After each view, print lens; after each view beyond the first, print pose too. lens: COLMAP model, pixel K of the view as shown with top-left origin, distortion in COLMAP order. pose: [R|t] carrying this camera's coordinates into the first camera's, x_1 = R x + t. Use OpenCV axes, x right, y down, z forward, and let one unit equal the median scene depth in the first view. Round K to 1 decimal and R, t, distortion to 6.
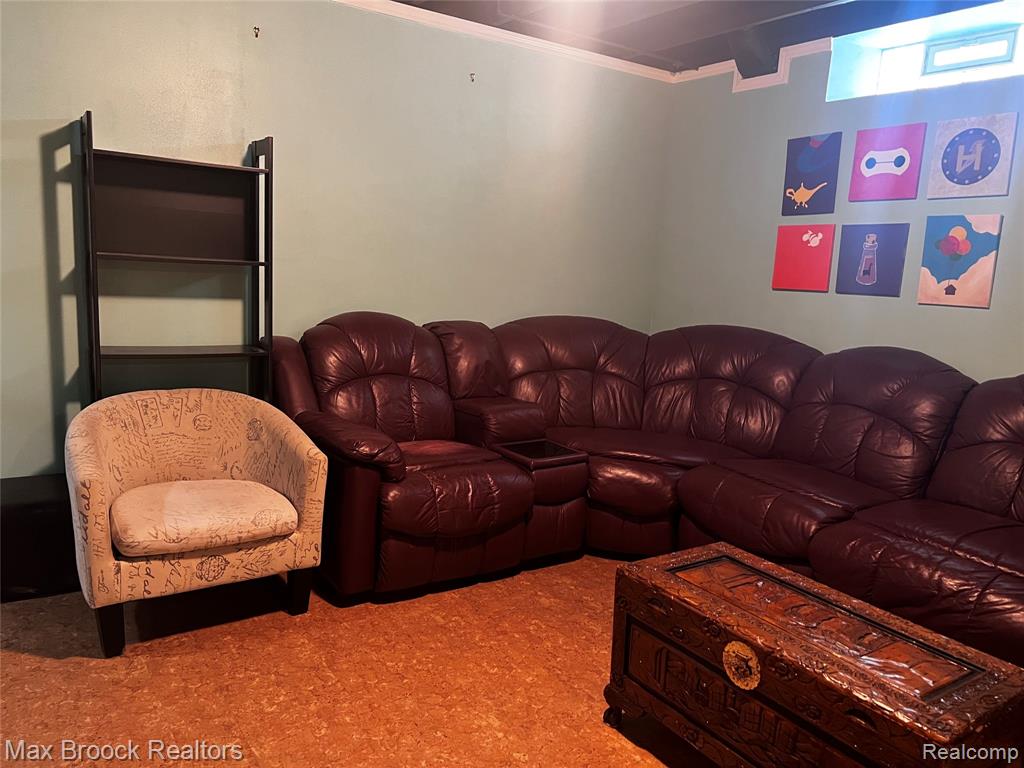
lens RADIAL K [[772.2, 0, 511.9], [0, 772.2, 383.5], [0, 0, 1]] dist [0.070628, -0.086969]
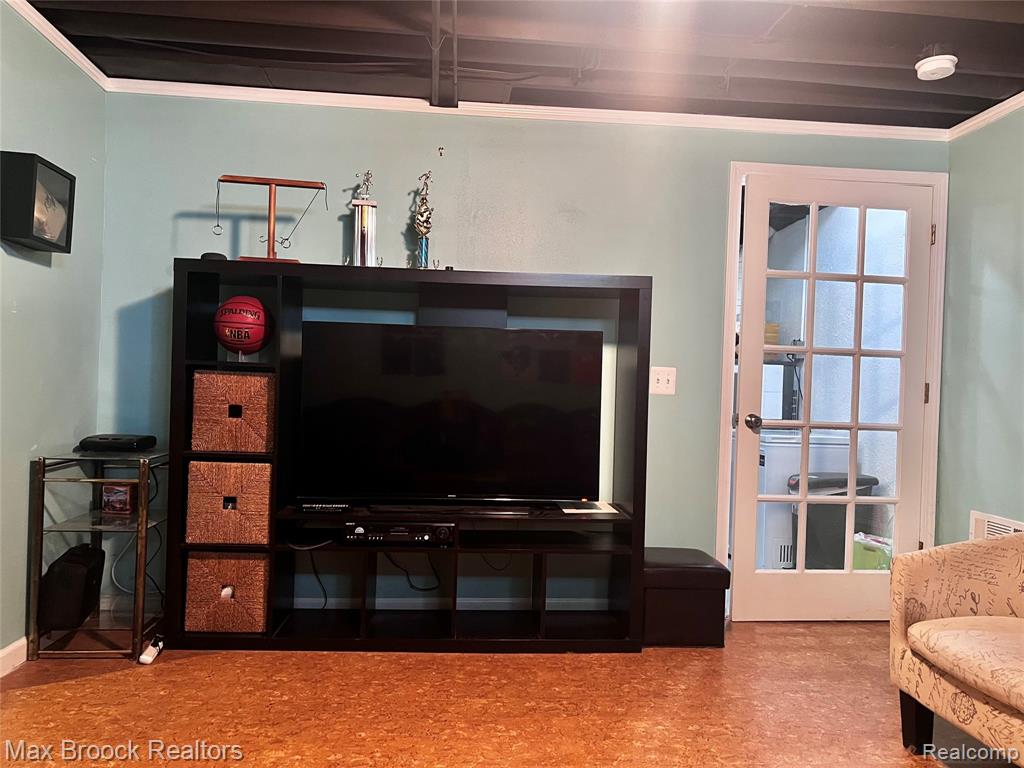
lens RADIAL K [[772.2, 0, 510.8], [0, 772.2, 386.3], [0, 0, 1]] dist [0.070628, -0.086969]
pose [[-0.471161, -0.070940, -0.879190, 0.613865], [-0.193357, 0.980823, 0.024480, -0.027652], [0.860593, 0.181531, -0.475843, 0.934597]]
